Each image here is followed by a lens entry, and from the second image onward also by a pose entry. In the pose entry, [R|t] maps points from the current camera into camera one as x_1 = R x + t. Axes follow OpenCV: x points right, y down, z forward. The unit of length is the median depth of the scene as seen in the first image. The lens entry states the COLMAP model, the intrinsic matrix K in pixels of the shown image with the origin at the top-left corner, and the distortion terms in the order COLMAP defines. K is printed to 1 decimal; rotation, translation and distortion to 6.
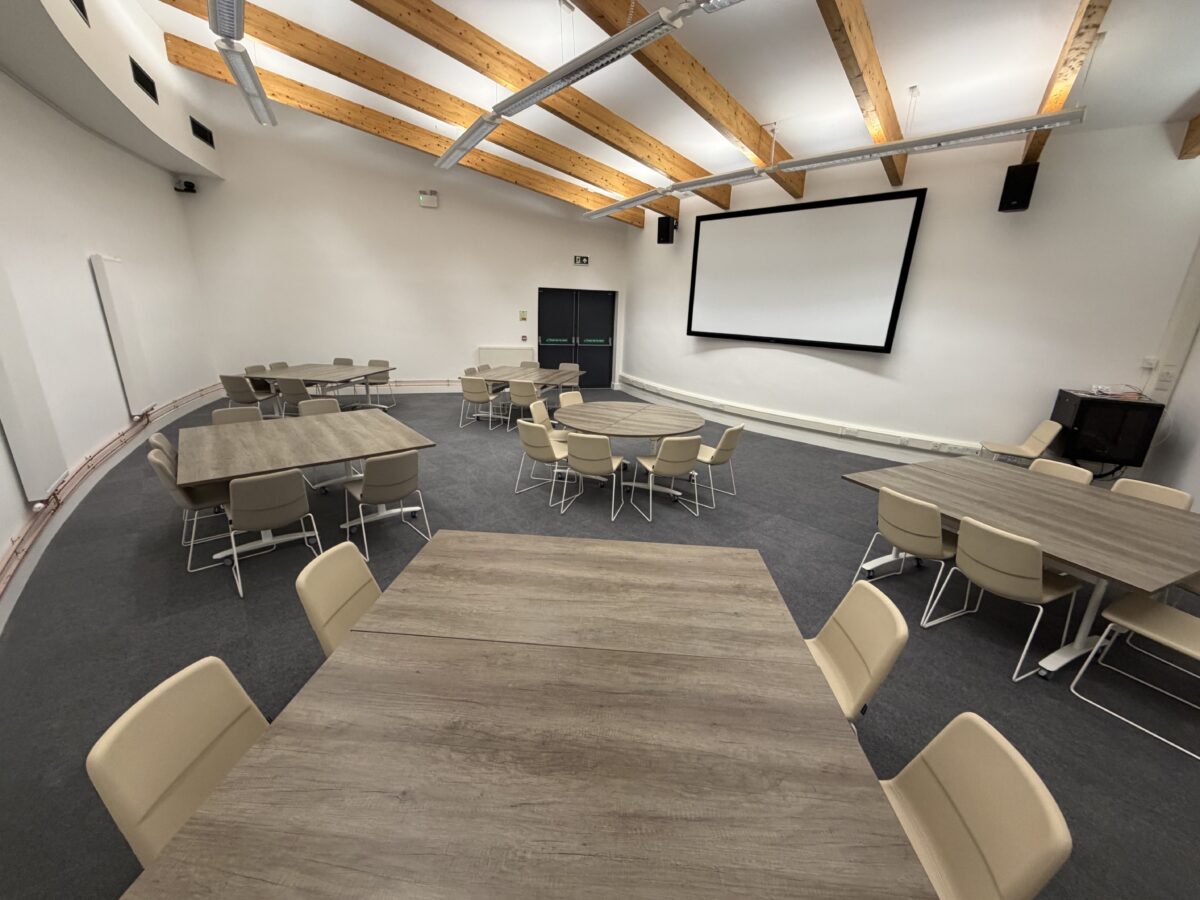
lens RADIAL K [[480.6, 0, 596.9], [0, 480.6, 449.5], [0, 0, 1]] dist [0.001200, -0.000709]
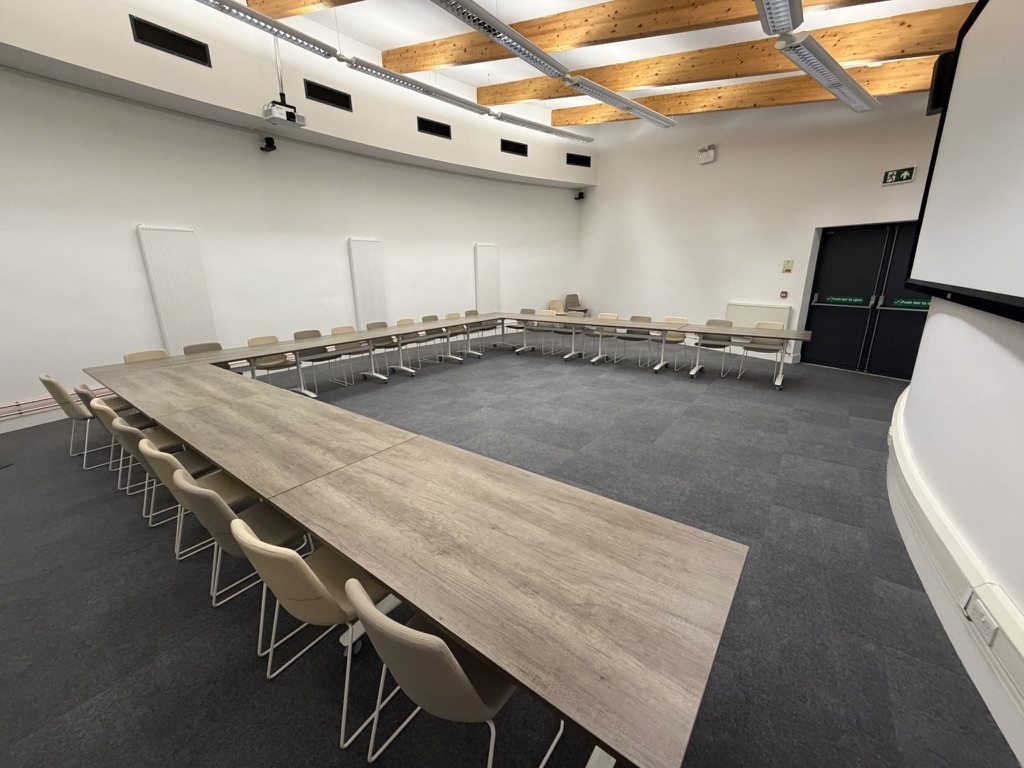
lens RADIAL K [[410.1, 0, 509.0], [0, 410.1, 381.8], [0, 0, 1]] dist [0.001200, -0.000709]
pose [[0.208522, 0.222260, -0.952428, 0.607428], [-0.261643, 0.951017, 0.164647, -0.121437], [0.942370, 0.214864, 0.256461, 0.597229]]
